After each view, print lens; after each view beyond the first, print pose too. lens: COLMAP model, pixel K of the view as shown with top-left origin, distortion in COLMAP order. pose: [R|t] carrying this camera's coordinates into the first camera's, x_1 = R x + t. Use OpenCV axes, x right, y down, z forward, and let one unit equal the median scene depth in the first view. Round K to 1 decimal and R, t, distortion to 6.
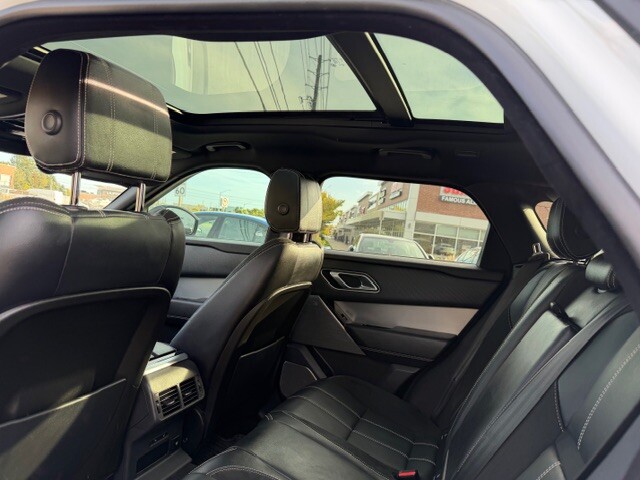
lens RADIAL K [[447.1, 0, 311.5], [0, 447.1, 238.7], [0, 0, 1]] dist [0.091491, -0.216047]
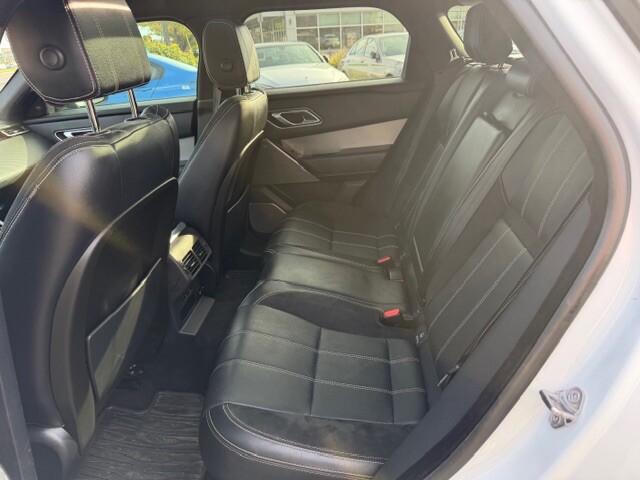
lens RADIAL K [[454.4, 0, 317.2], [0, 454.4, 243.4], [0, 0, 1]] dist [0.039532, -0.056426]
pose [[0.946400, -0.279034, 0.162689, -0.148362], [0.190903, 0.889516, 0.415112, -0.099915], [-0.260545, -0.361804, 0.895106, -0.114827]]
